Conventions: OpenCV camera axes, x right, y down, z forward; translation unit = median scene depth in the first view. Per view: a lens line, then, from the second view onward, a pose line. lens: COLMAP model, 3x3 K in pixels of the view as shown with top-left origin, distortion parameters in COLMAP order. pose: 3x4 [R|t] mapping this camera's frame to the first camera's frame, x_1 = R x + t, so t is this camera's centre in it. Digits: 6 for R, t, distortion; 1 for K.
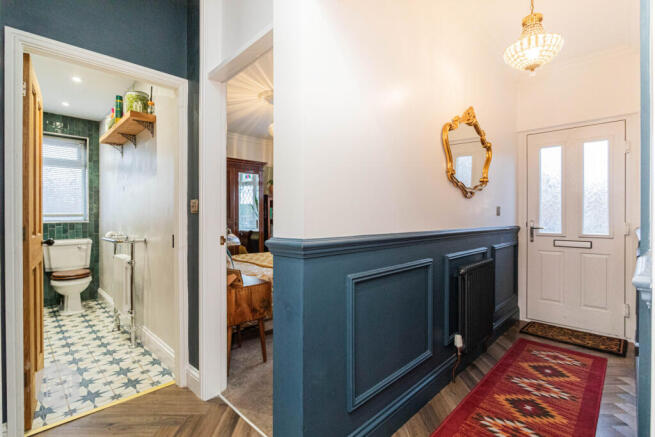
lens RADIAL K [[318.1, 0, 329.7], [0, 318.1, 219.0], [0, 0, 1]] dist [0.000253, 0.000160]
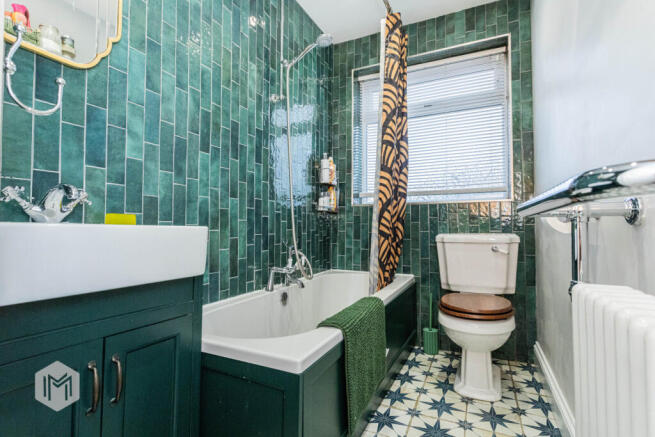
lens RADIAL K [[310.8, 0, 330.4], [0, 310.8, 221.3], [0, 0, 1]] dist [-0.004536, -0.000254]
pose [[0.314938, -0.029123, -0.948665, -0.409117], [-0.000526, 0.999524, -0.030859, 0.060171], [0.949112, 0.010217, 0.314773, 0.603816]]
